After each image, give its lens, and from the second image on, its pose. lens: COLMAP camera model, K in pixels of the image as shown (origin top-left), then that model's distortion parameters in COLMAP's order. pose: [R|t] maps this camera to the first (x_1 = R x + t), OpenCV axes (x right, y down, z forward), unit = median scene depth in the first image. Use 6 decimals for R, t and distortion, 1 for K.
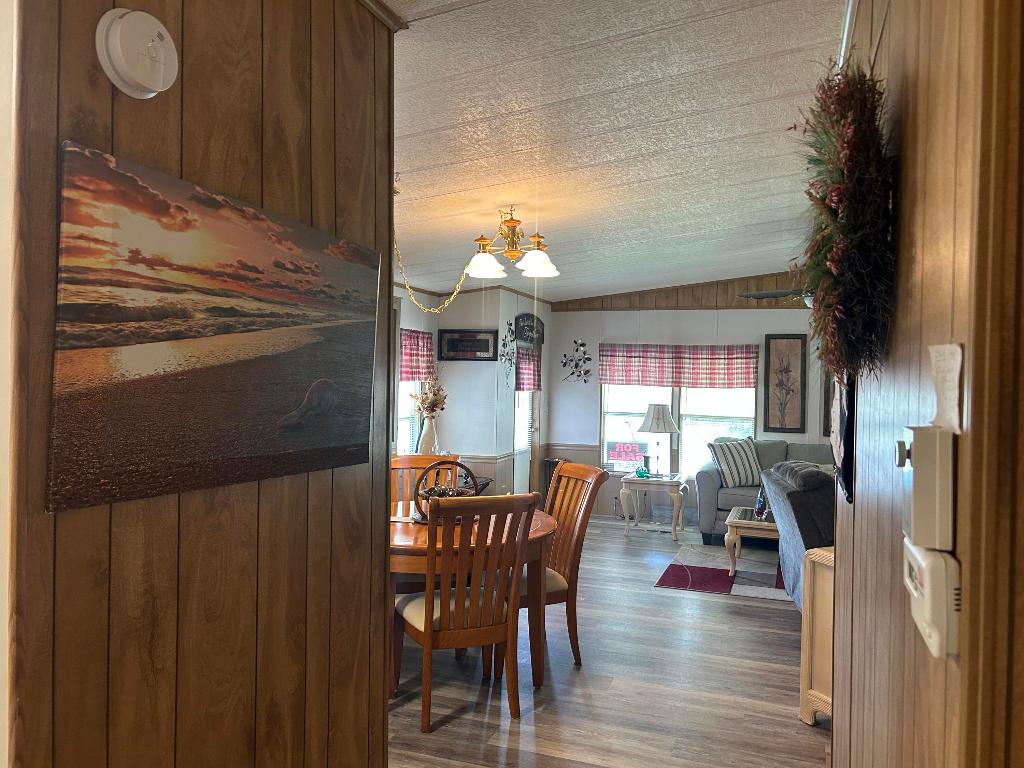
lens RADIAL K [[781.2, 0, 512.0], [0, 781.2, 384.0], [0, 0, 1]] dist [0.017674, 0.000288]
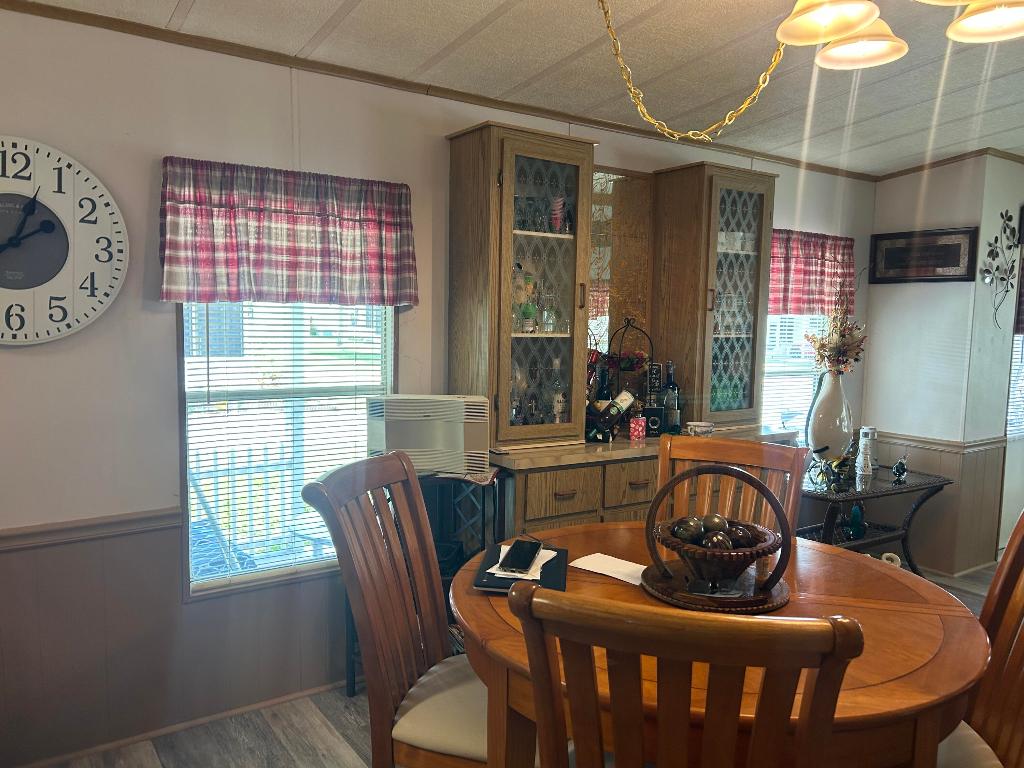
lens RADIAL K [[781.2, 0, 512.0], [0, 781.2, 384.0], [0, 0, 1]] dist [0.017674, 0.000288]
pose [[0.808357, 0.048792, -0.586667, 0.049499], [-0.011503, 0.997678, 0.067125, 0.011791], [0.588580, -0.047512, 0.807041, 0.311185]]
